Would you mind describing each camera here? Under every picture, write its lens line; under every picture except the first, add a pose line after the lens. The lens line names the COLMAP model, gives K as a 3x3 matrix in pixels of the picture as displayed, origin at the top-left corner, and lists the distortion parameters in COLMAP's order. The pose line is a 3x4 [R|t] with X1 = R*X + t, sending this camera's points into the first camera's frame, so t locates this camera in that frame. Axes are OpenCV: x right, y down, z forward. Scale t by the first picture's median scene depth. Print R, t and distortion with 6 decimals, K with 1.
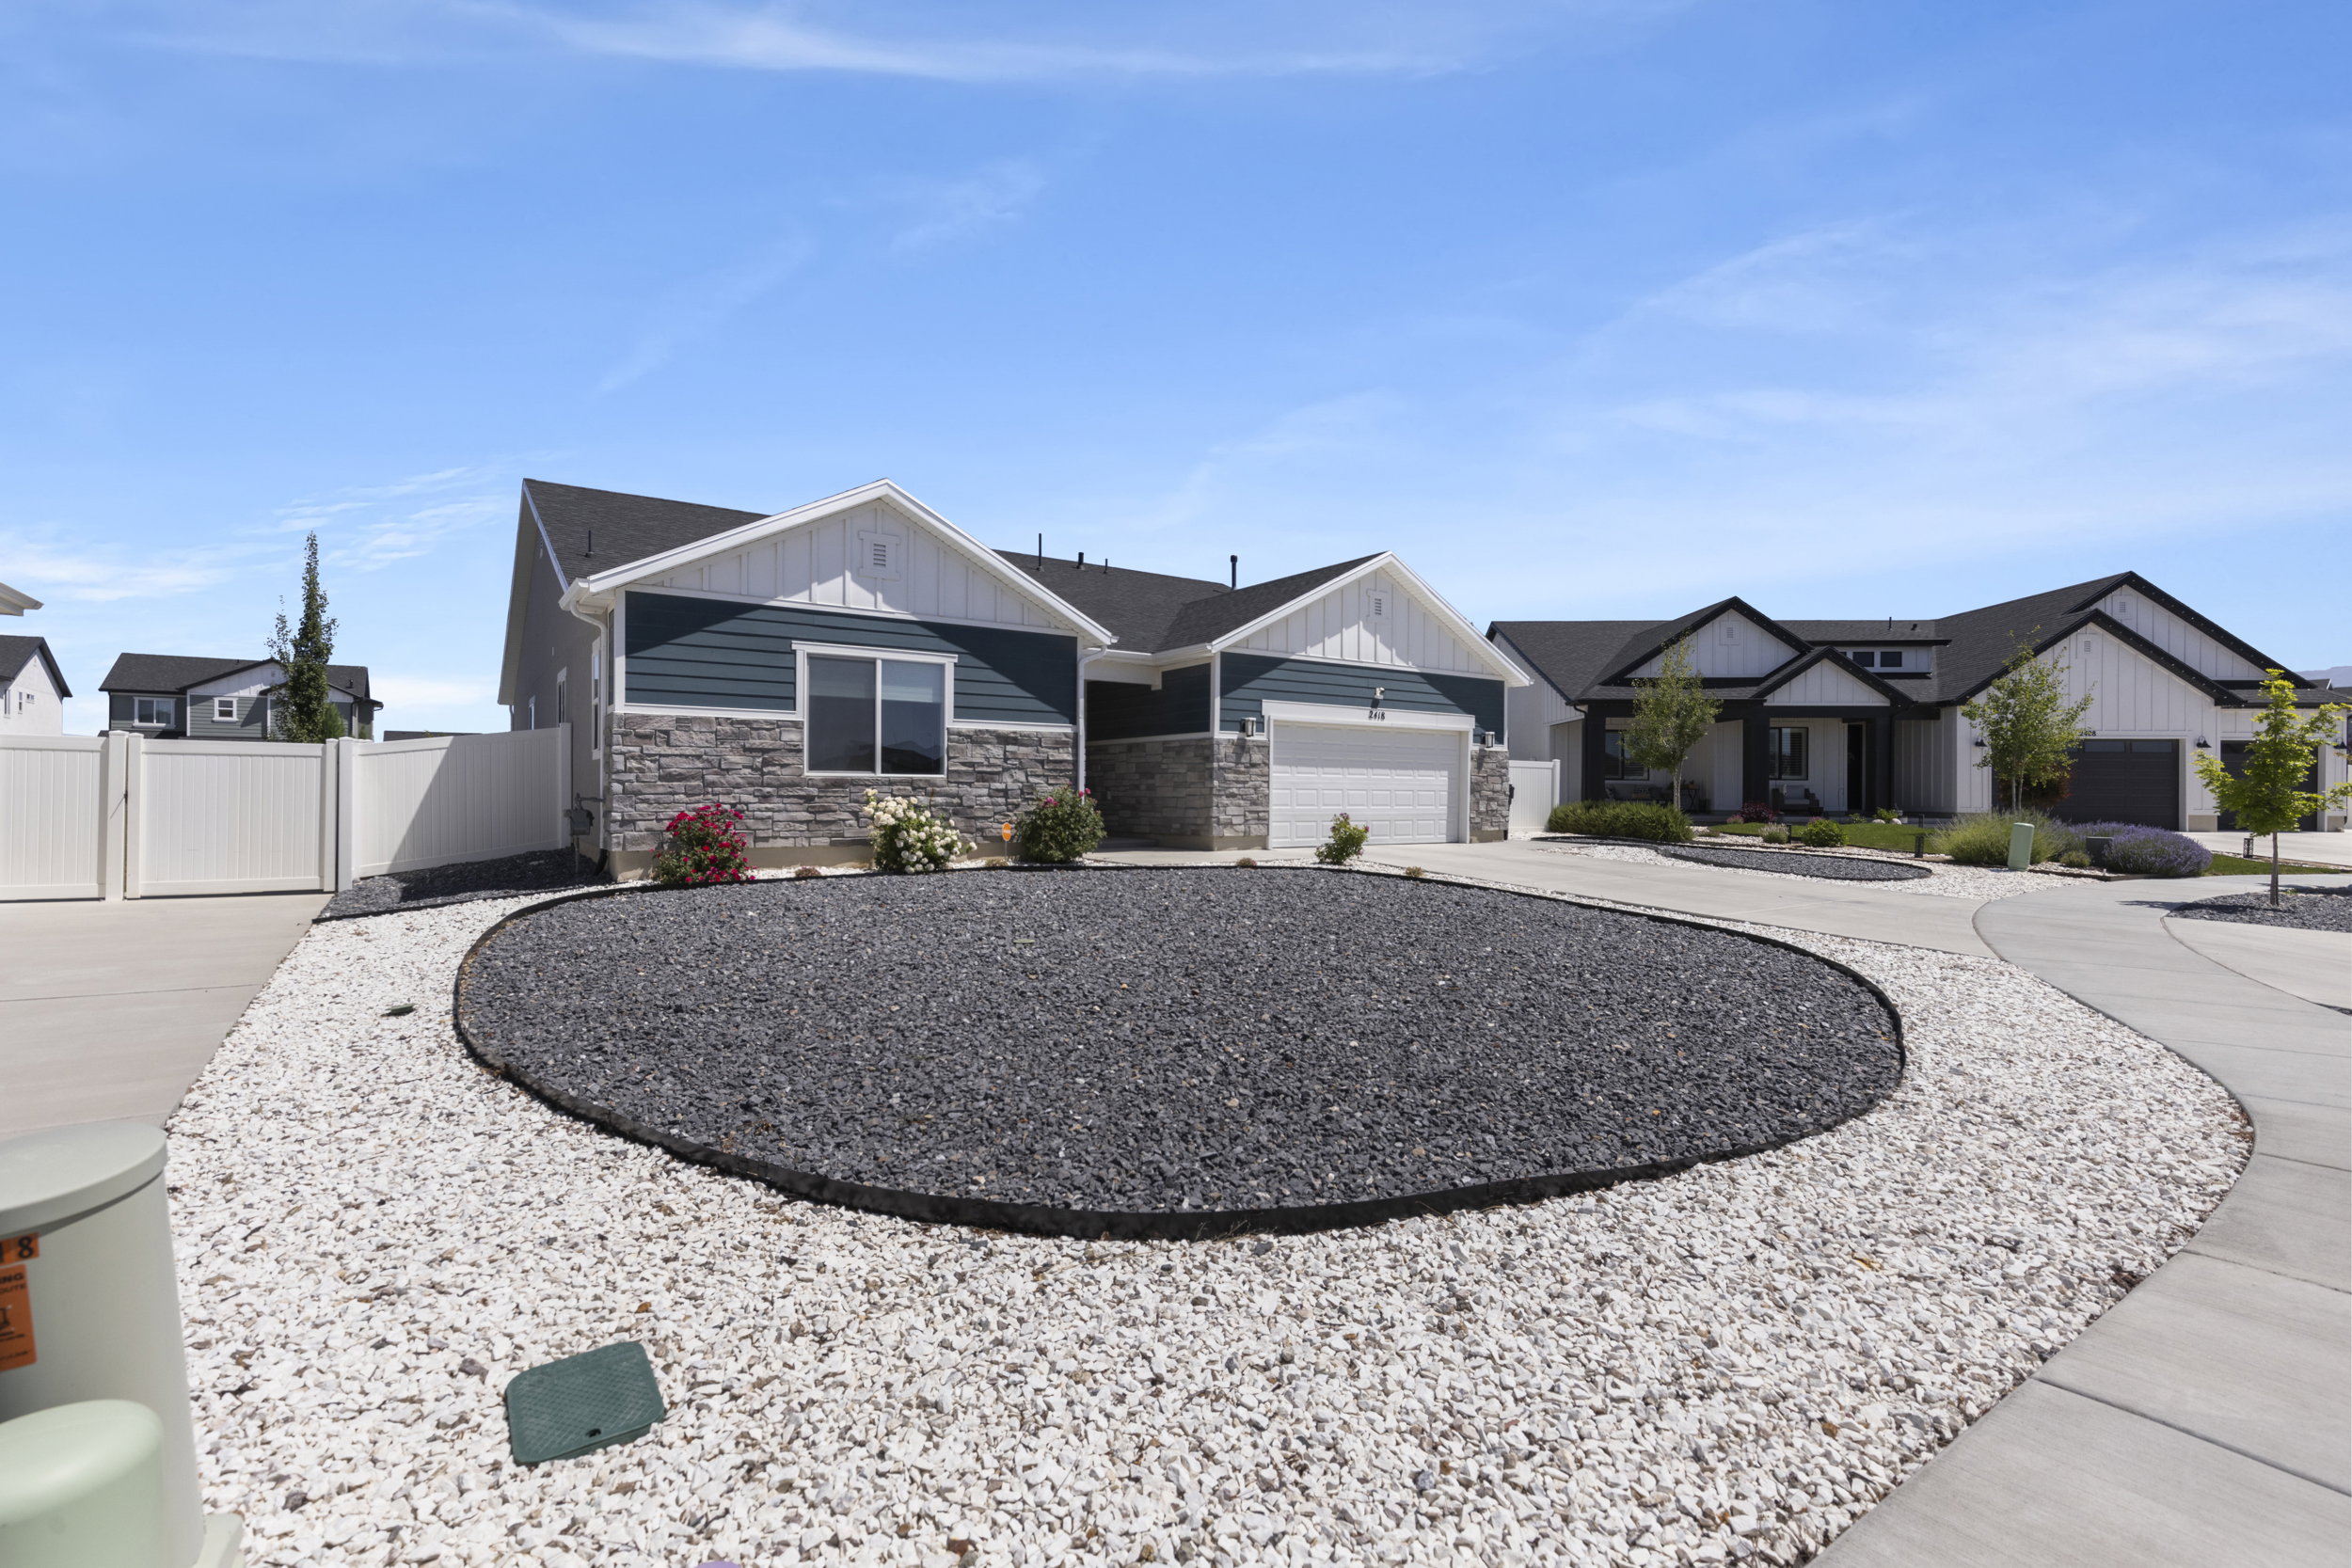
lens RADIAL K [[1044.0, 0, 1162.9], [0, 1044.0, 787.3], [0, 0, 1]] dist [0.006314, -0.000996]
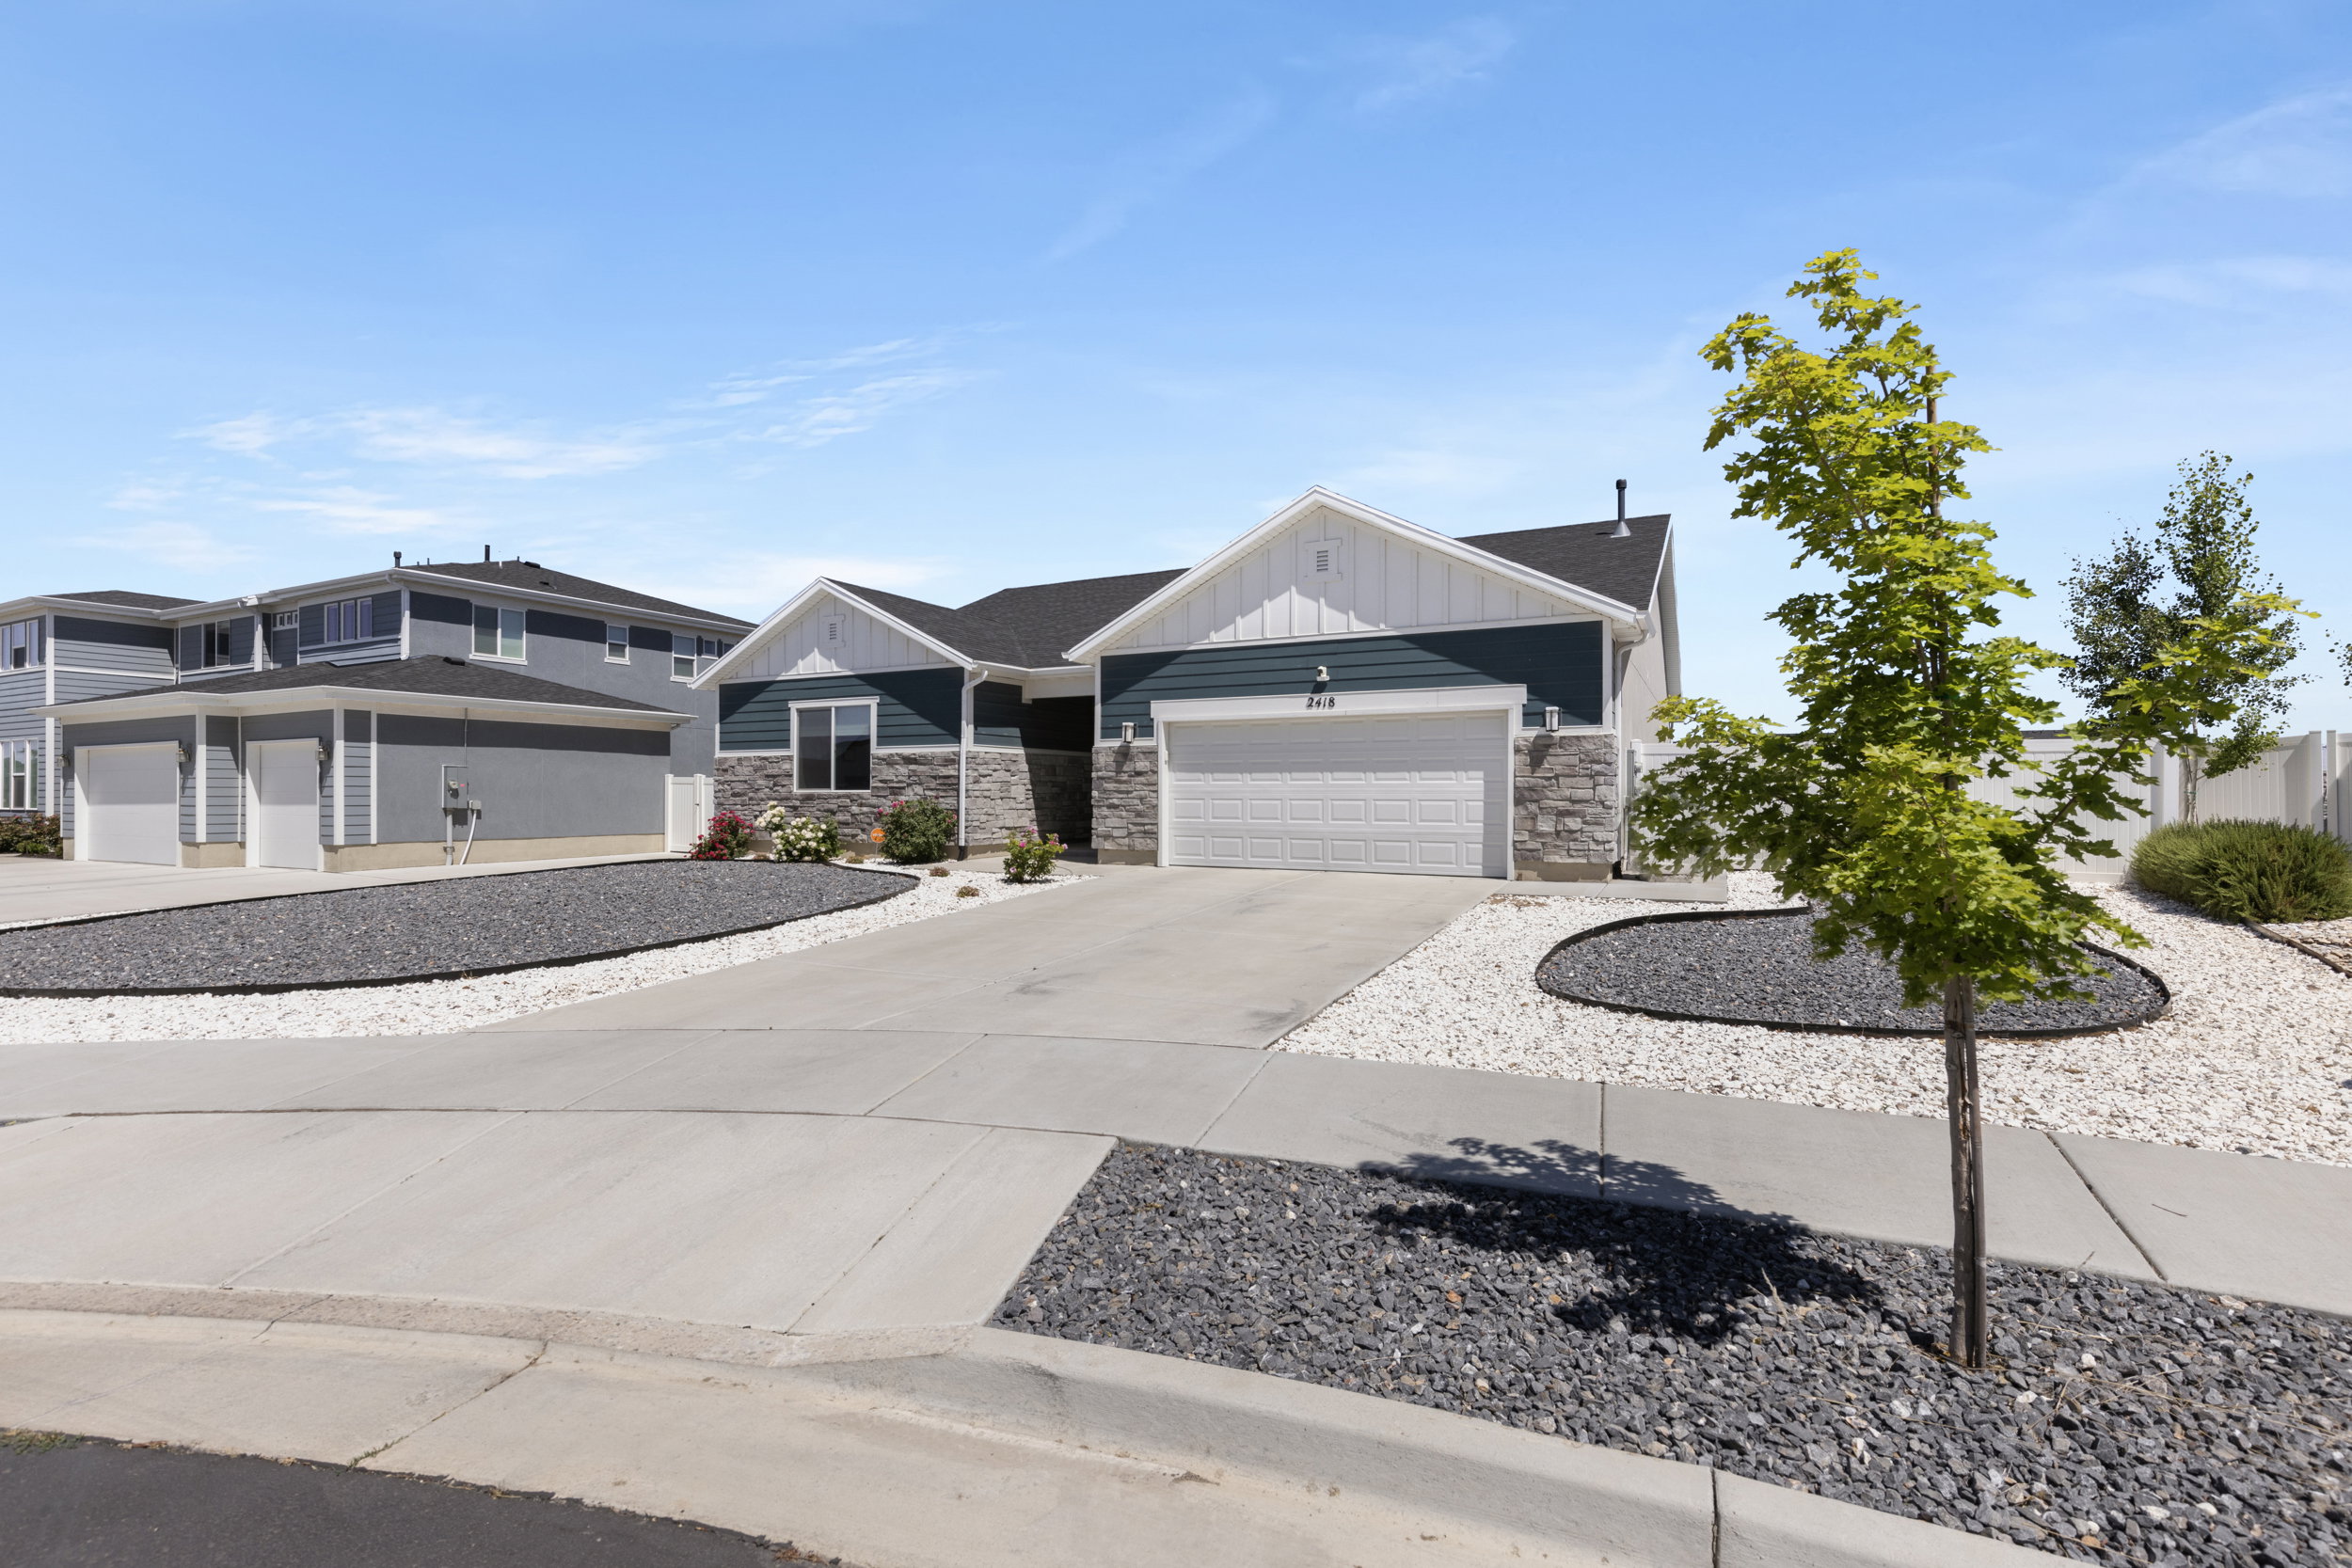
lens RADIAL K [[1044.0, 0, 1162.6], [0, 1044.0, 803.5], [0, 0, 1]] dist [0.006314, -0.000996]
pose [[0.460129, 0.001825, -0.887850, 1.097400], [0.007543, 0.999954, 0.005965, -0.000181], [0.887820, -0.009441, 0.460094, 0.714590]]
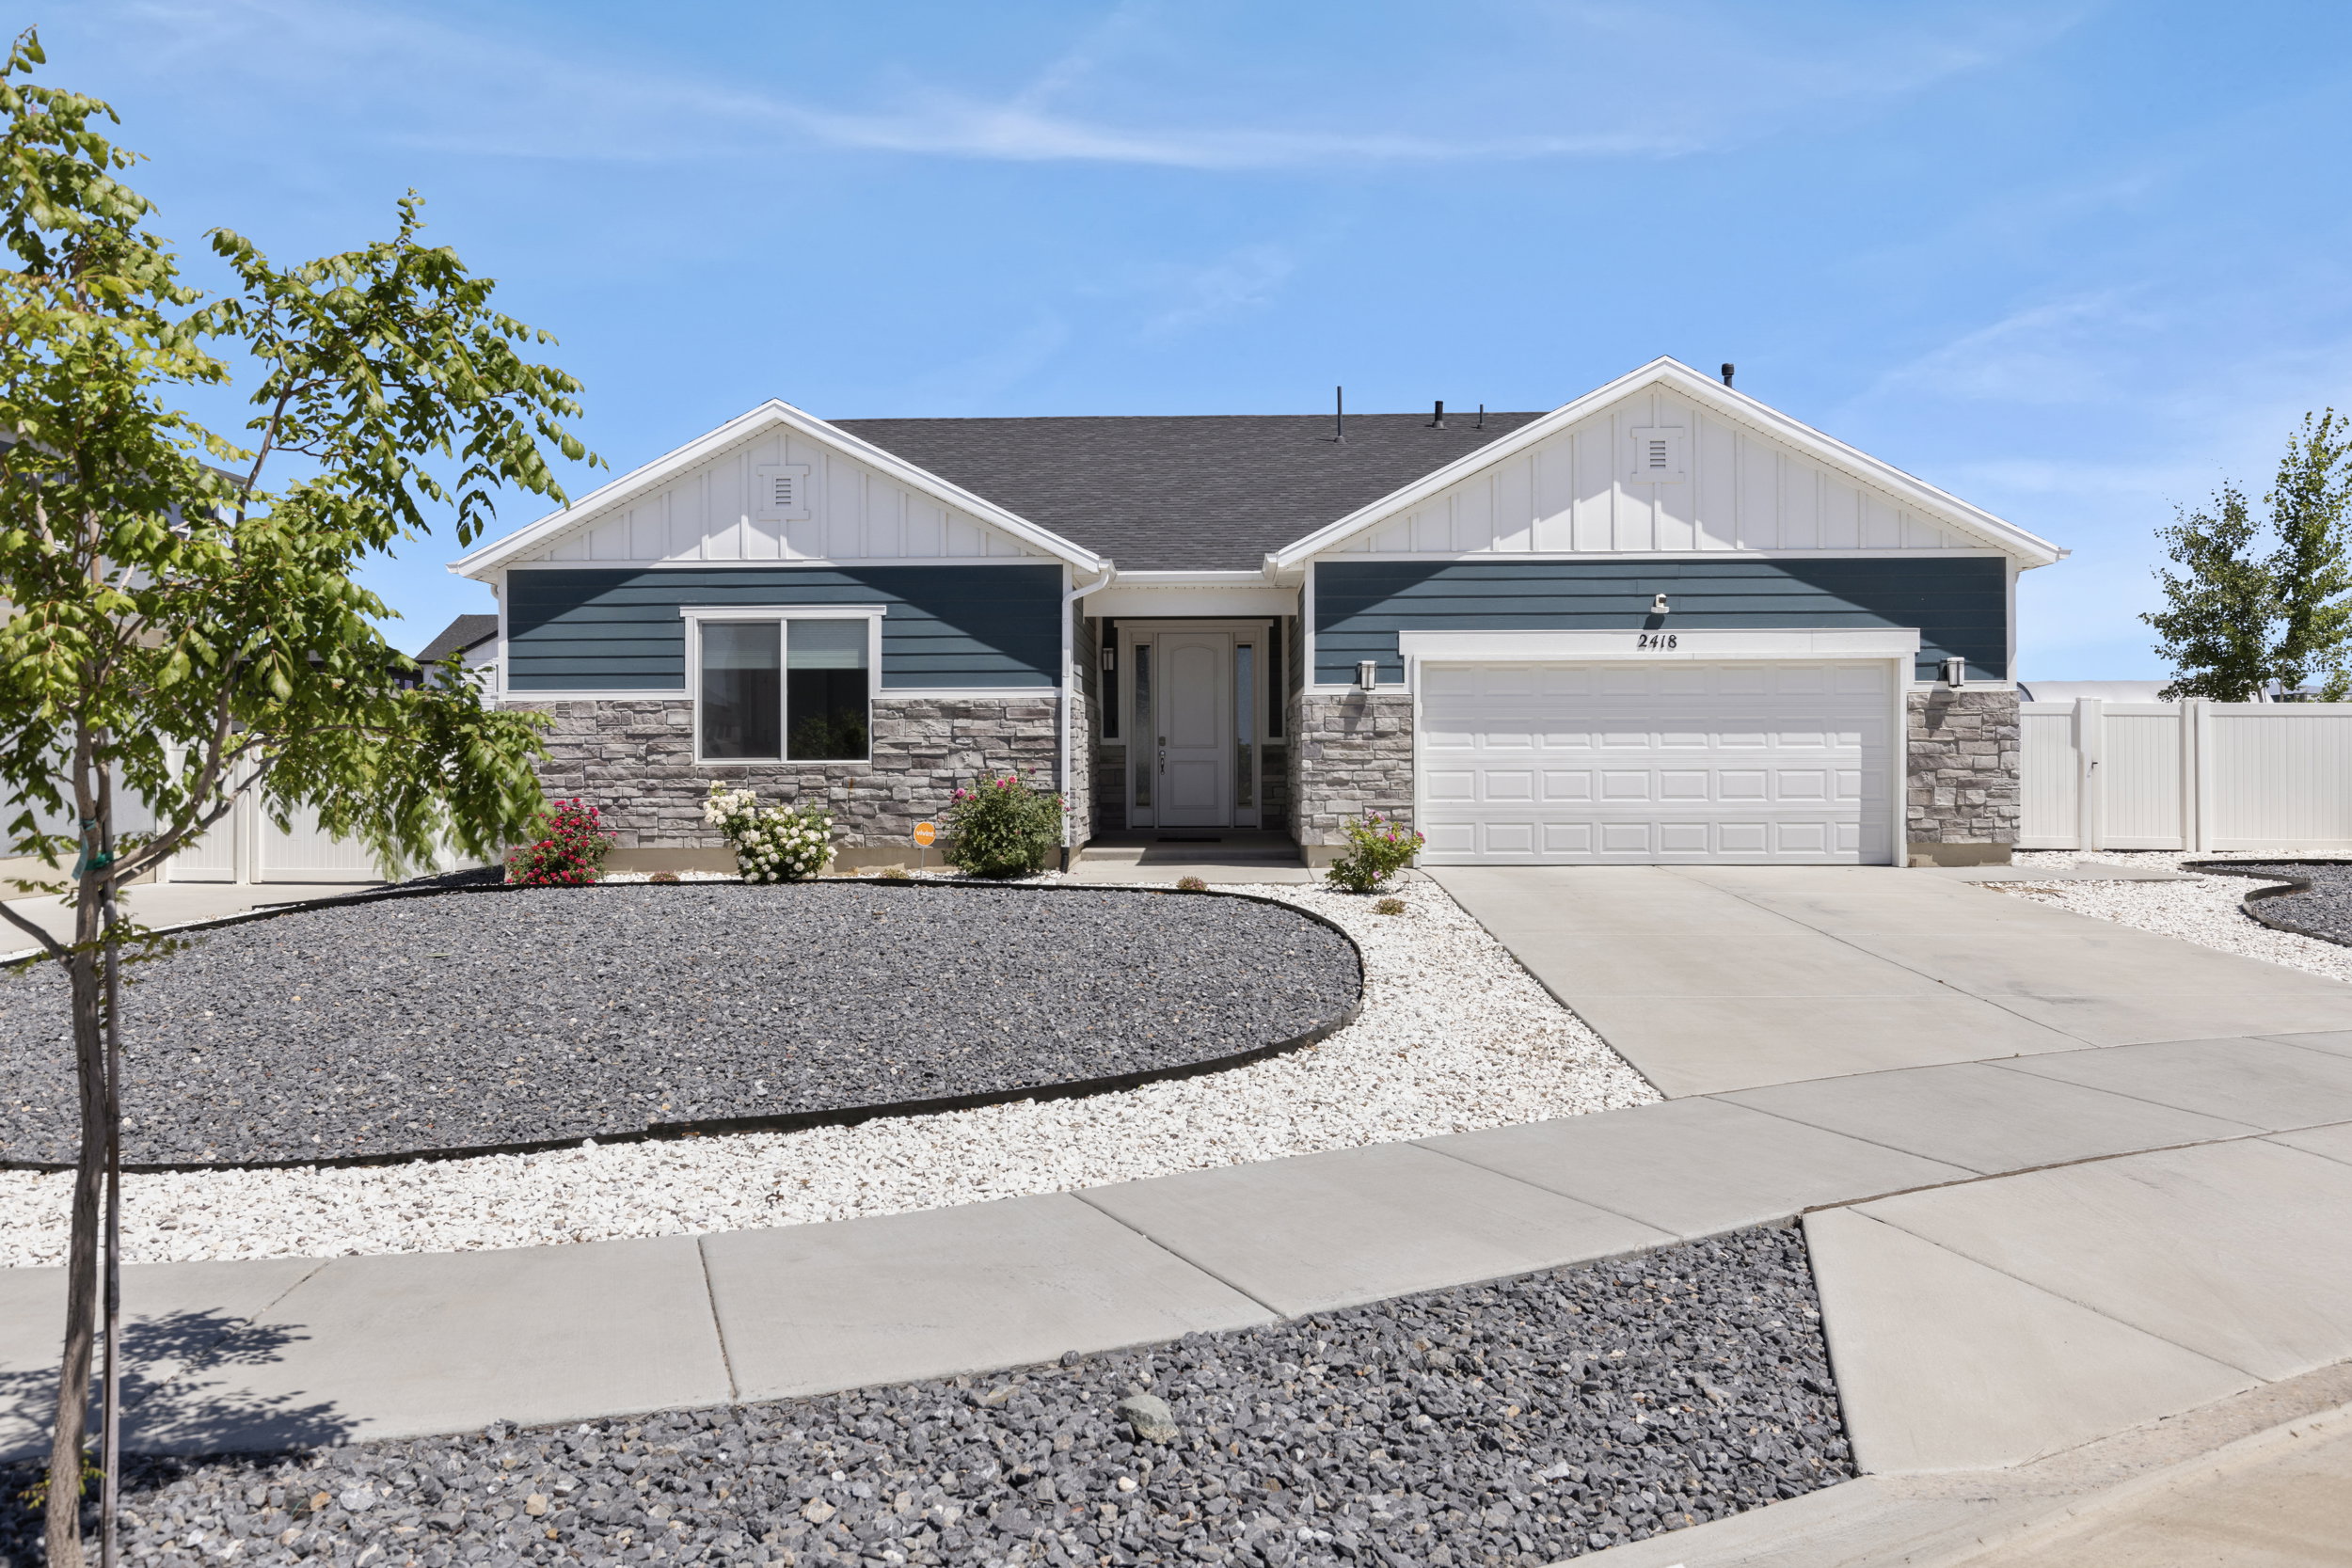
lens RADIAL K [[1731.9, 0, 1185.9], [0, 1731.9, 772.4], [0, 0, 1]] dist [-0.007439, 0.009859]
pose [[0.805453, -0.008284, -0.592602, 0.740561], [0.012857, 0.999911, 0.003498, -0.004143], [0.592520, -0.010437, 0.805488, 0.093904]]
